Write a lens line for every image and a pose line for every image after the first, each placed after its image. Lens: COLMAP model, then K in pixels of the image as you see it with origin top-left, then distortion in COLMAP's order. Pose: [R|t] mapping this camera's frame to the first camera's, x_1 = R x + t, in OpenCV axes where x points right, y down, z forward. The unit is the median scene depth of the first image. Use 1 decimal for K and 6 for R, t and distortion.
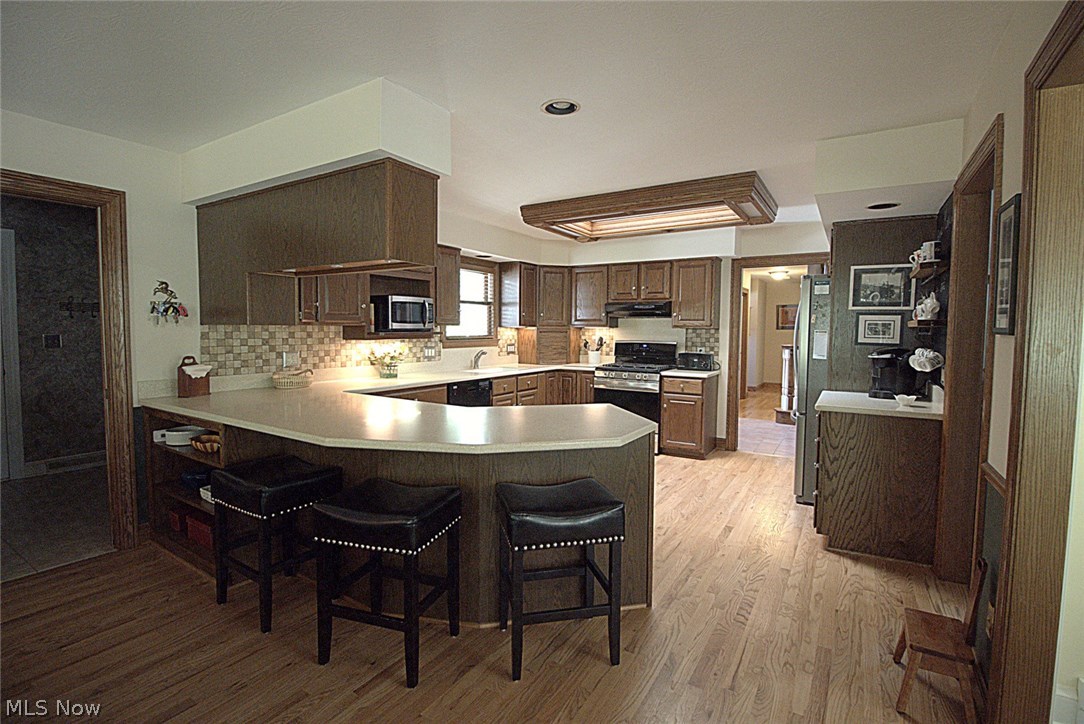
lens RADIAL K [[515.5, 0, 549.0], [0, 515.5, 358.3], [0, 0, 1]] dist [-0.004021, -0.013791]
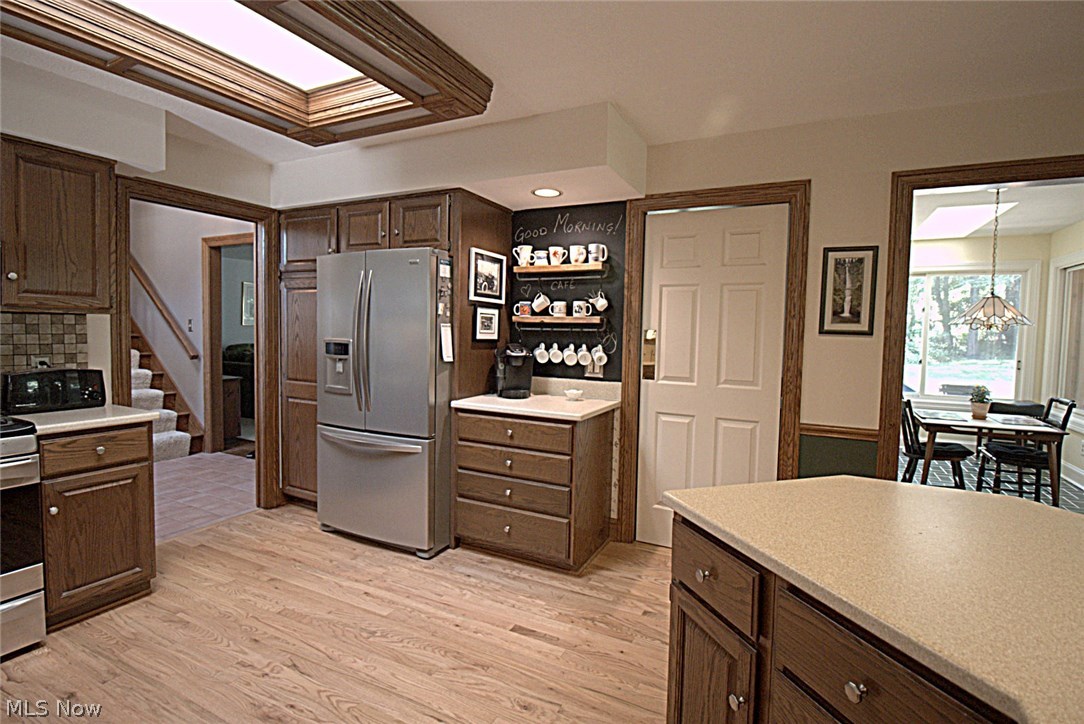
lens RADIAL K [[515.5, 0, 549.0], [0, 515.5, 358.3], [0, 0, 1]] dist [-0.004021, -0.013791]
pose [[-0.087444, -0.063038, 0.994173, -0.263348], [0.035101, 0.997181, 0.066316, -0.051145], [-0.995551, 0.040695, -0.084985, 0.950672]]
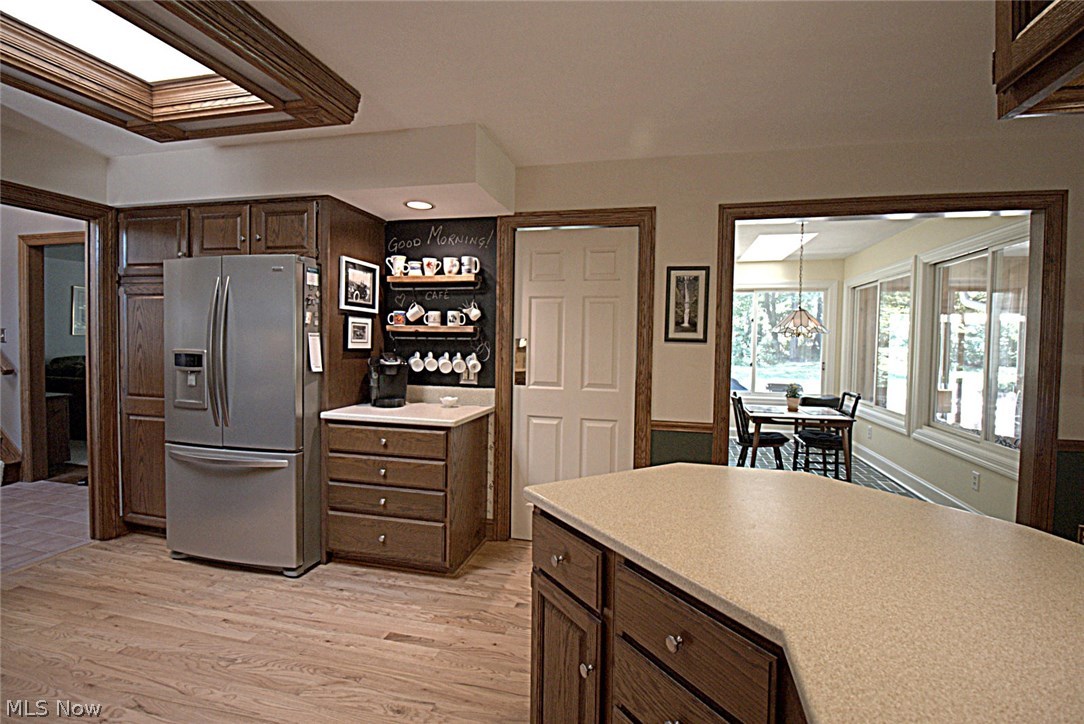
lens RADIAL K [[499.9, 0, 550.6], [0, 499.9, 358.3], [0, 0, 1]] dist [-0.005640, -0.011267]
pose [[-0.314383, -0.045142, 0.948222, -0.281293], [0.035047, 0.997636, 0.059114, -0.051104], [-0.948649, 0.051817, -0.312058, 0.937685]]
